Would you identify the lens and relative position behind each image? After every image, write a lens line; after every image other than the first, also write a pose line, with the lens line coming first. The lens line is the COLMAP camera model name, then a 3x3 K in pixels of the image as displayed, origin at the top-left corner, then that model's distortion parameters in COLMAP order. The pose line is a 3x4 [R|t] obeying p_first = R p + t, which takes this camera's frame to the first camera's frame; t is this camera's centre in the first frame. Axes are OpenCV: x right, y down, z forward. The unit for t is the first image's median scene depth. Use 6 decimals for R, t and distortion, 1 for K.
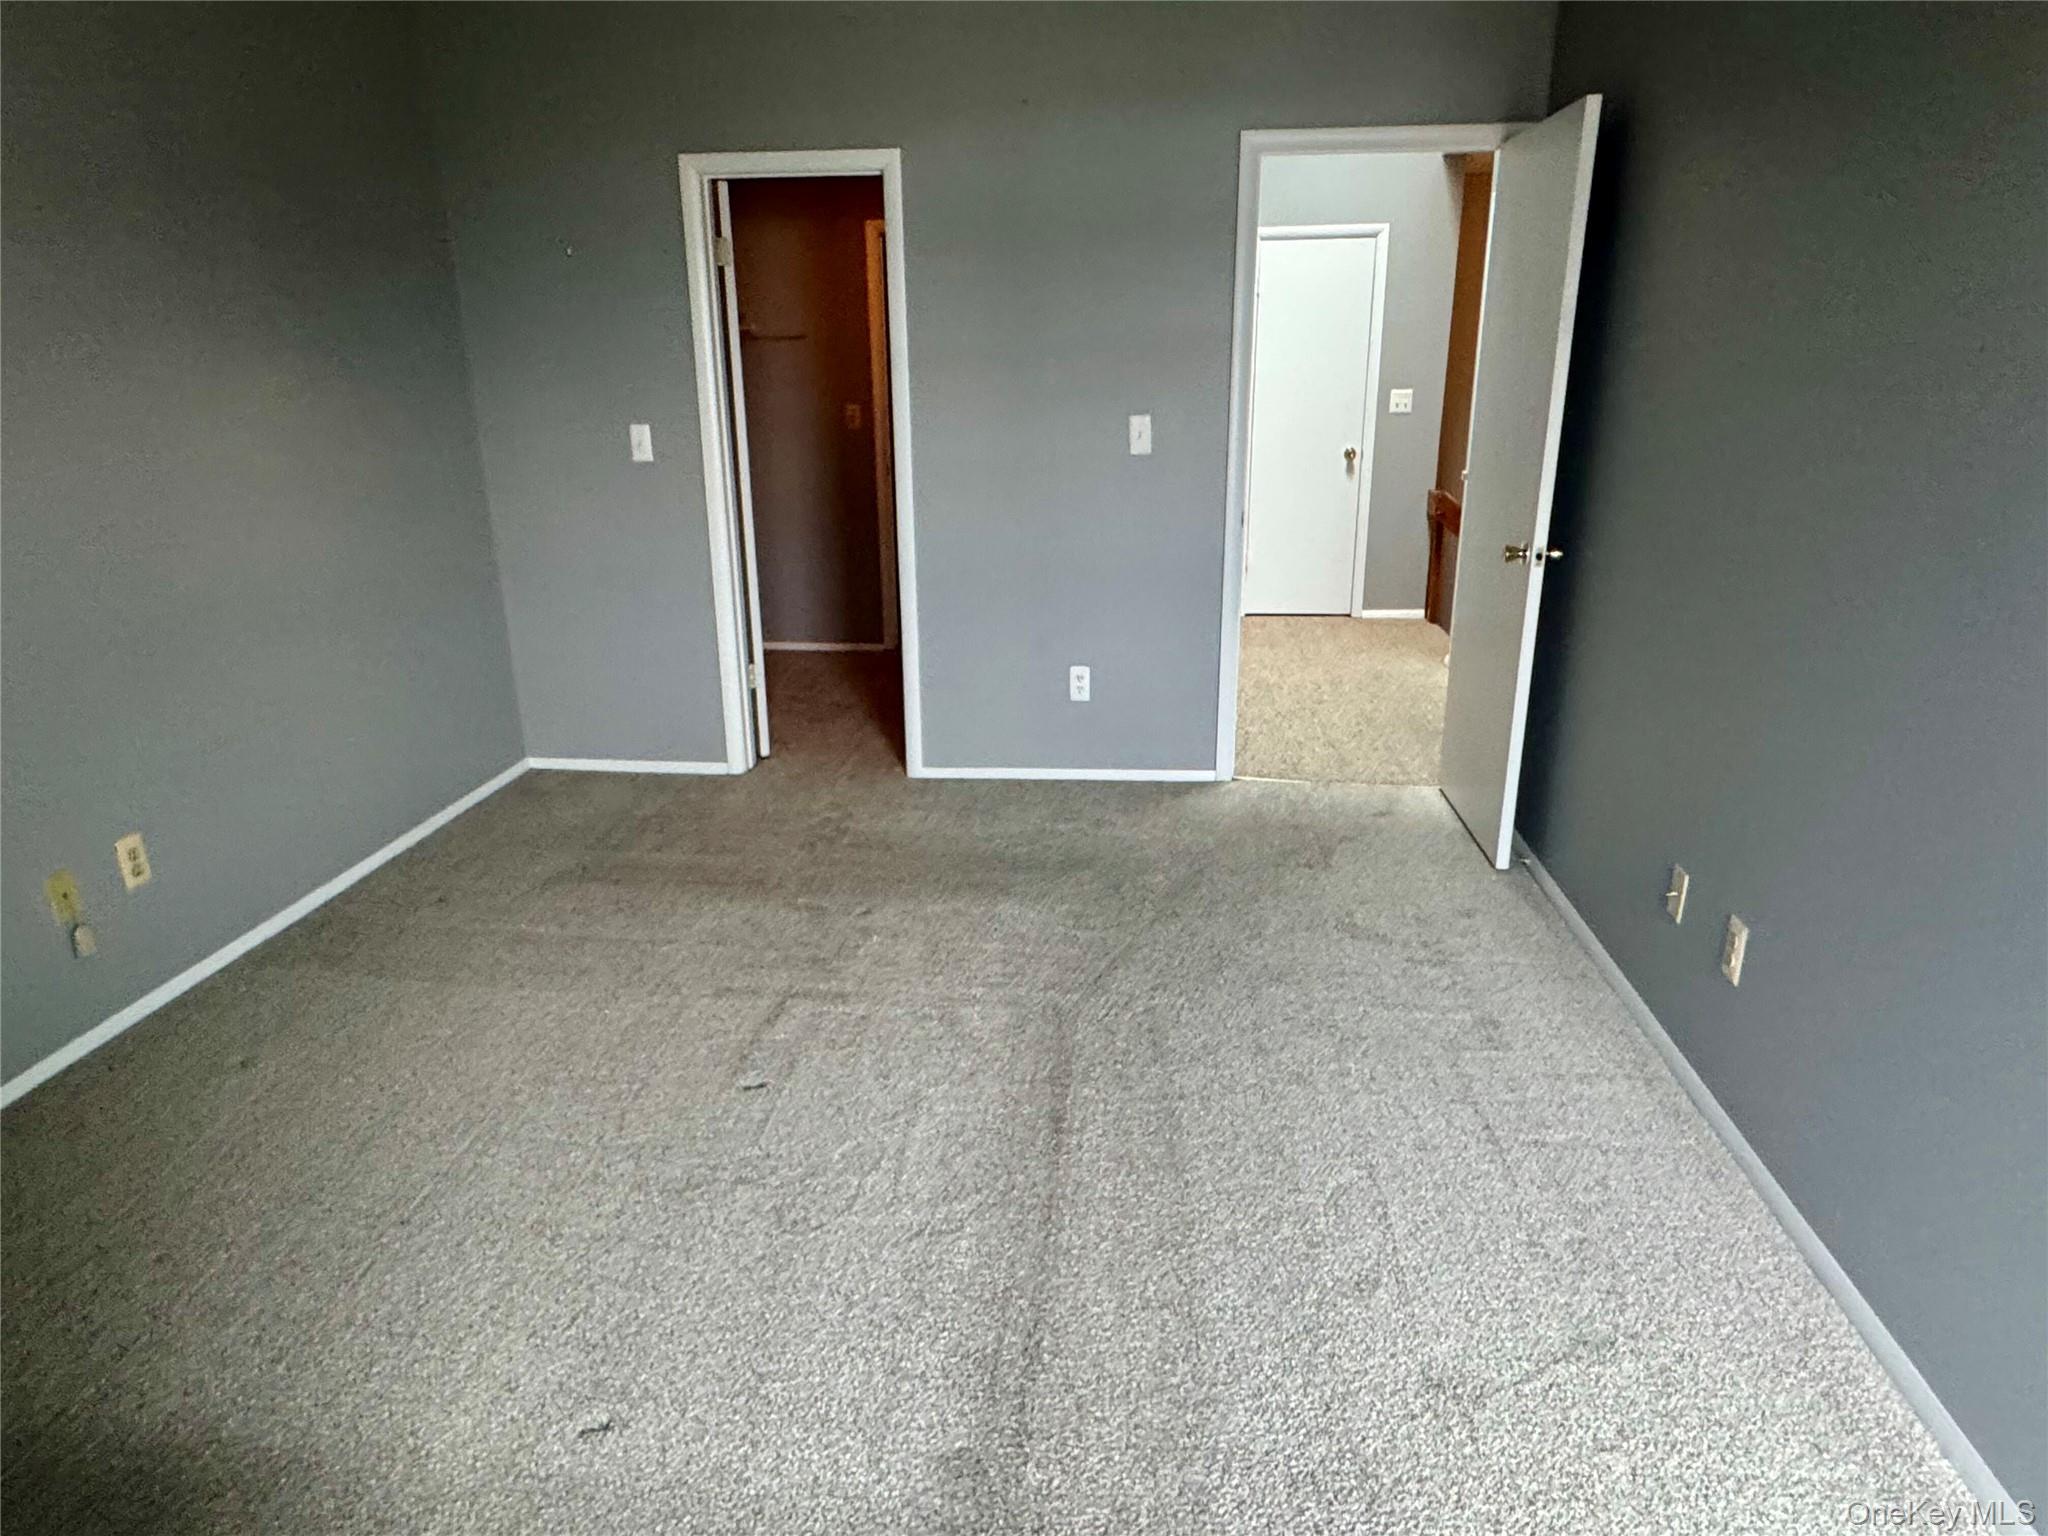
lens RADIAL K [[1255.5, 0, 1039.9], [0, 1255.5, 762.4], [0, 0, 1]] dist [0.009314, 0.013761]
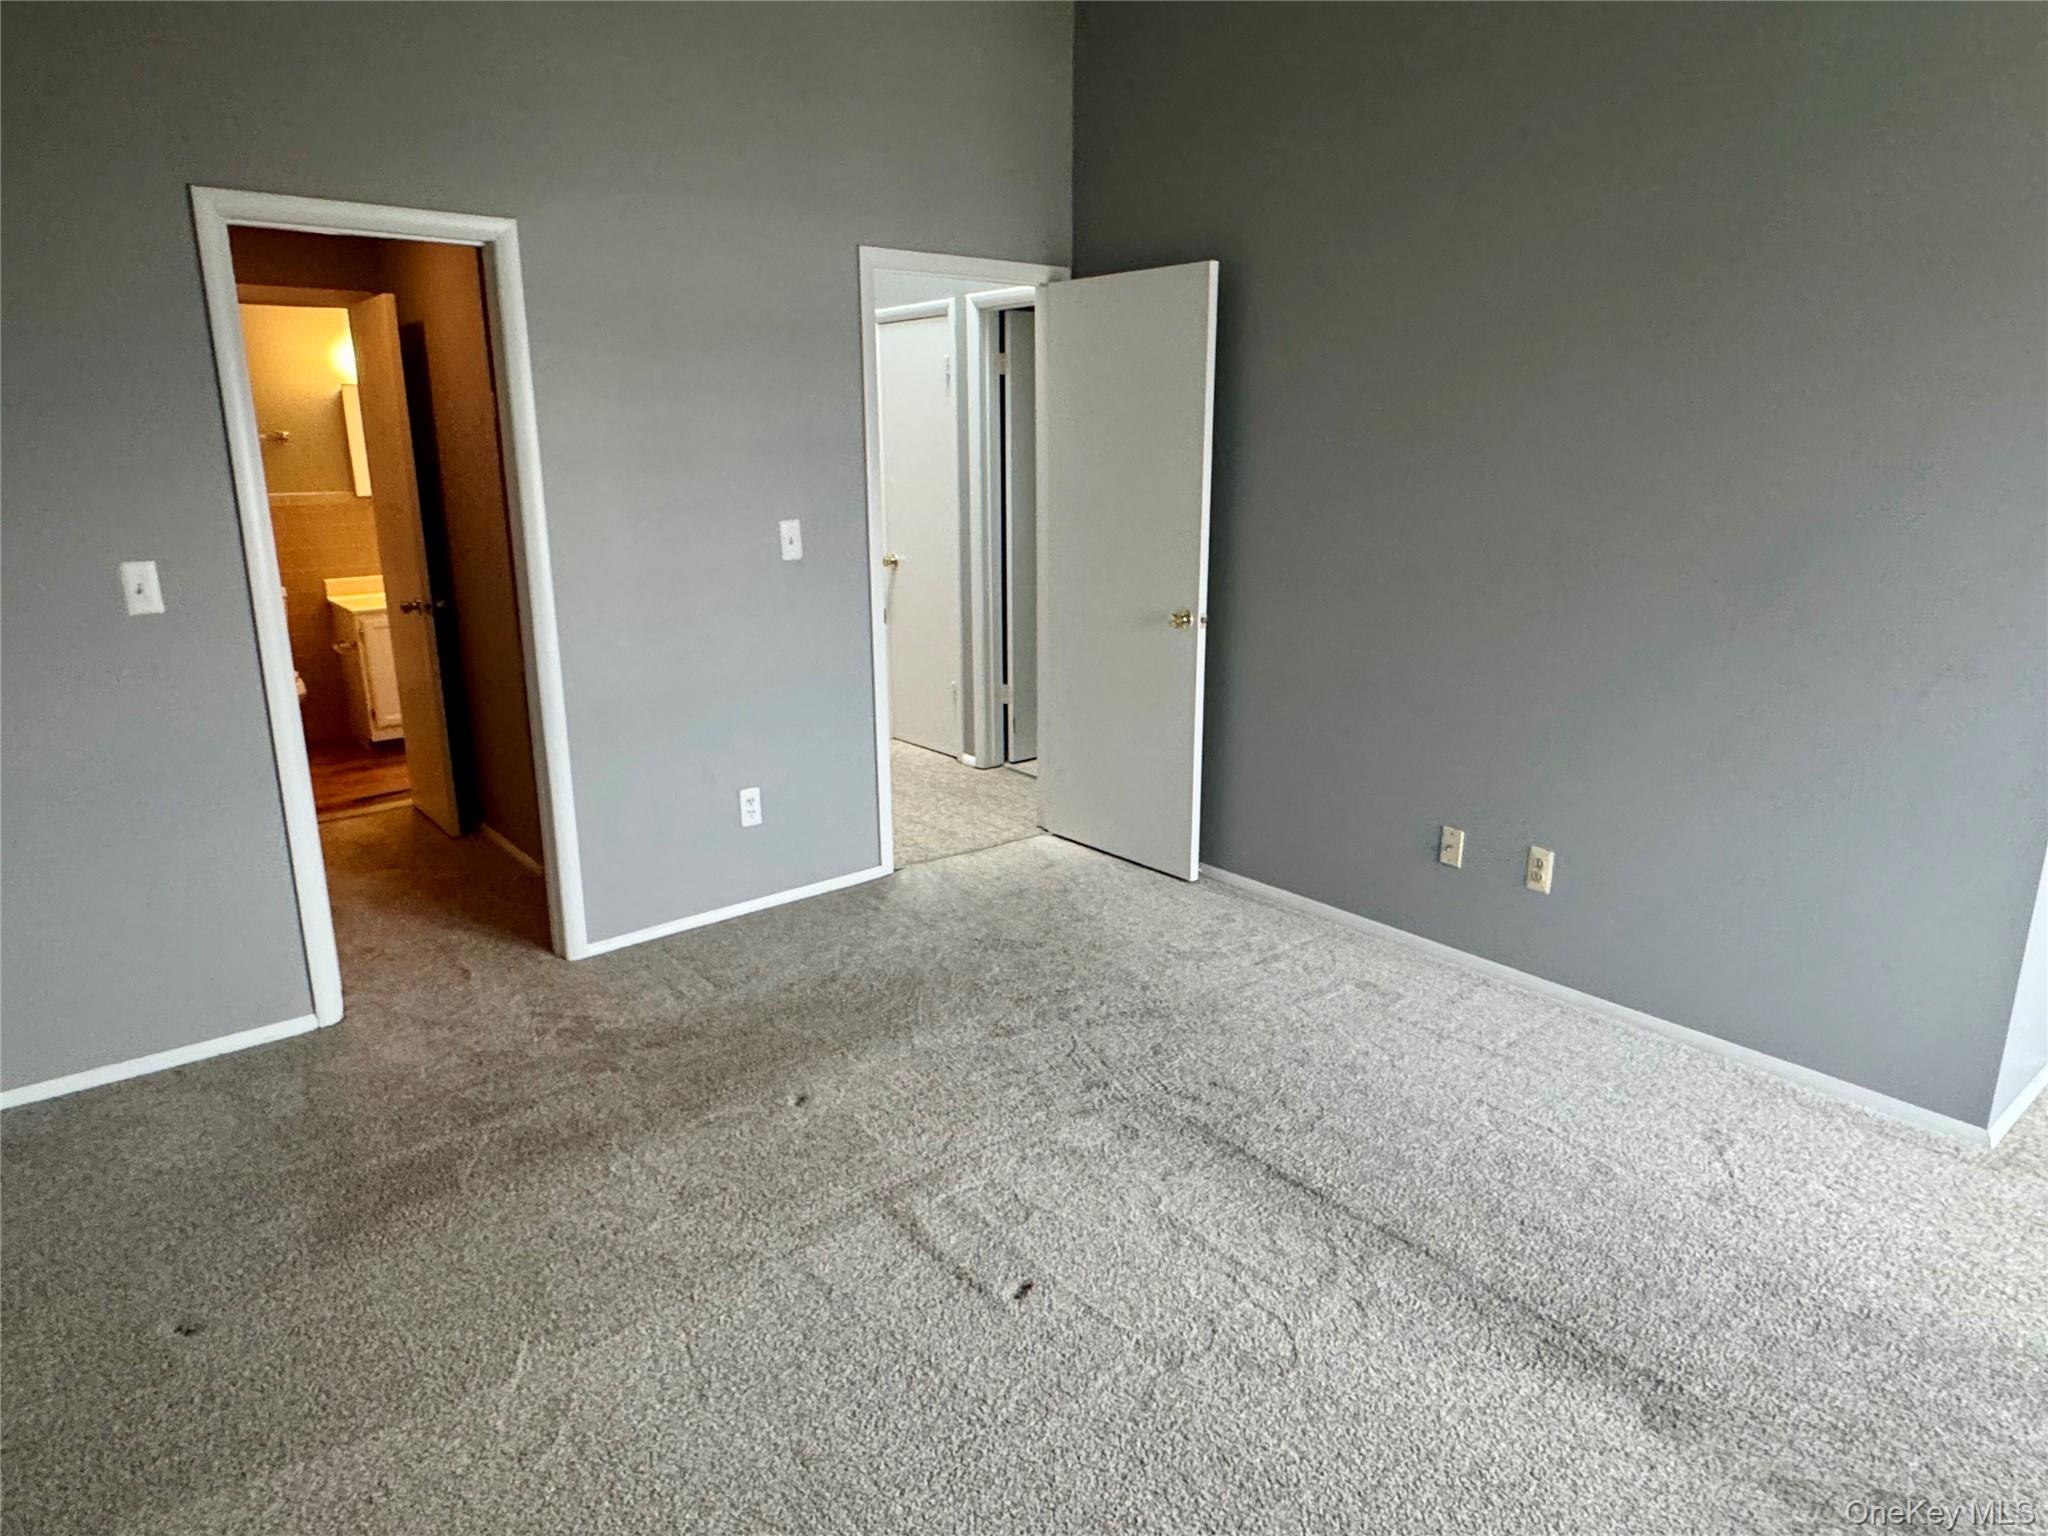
lens RADIAL K [[1255.5, 0, 1037.9], [0, 1255.5, 767.0], [0, 0, 1]] dist [0.009314, 0.013761]
pose [[0.705639, -0.175419, 0.686515, -0.503863], [0.217479, 0.975725, 0.025780, -0.078069], [-0.674372, 0.131111, 0.726659, 0.204289]]
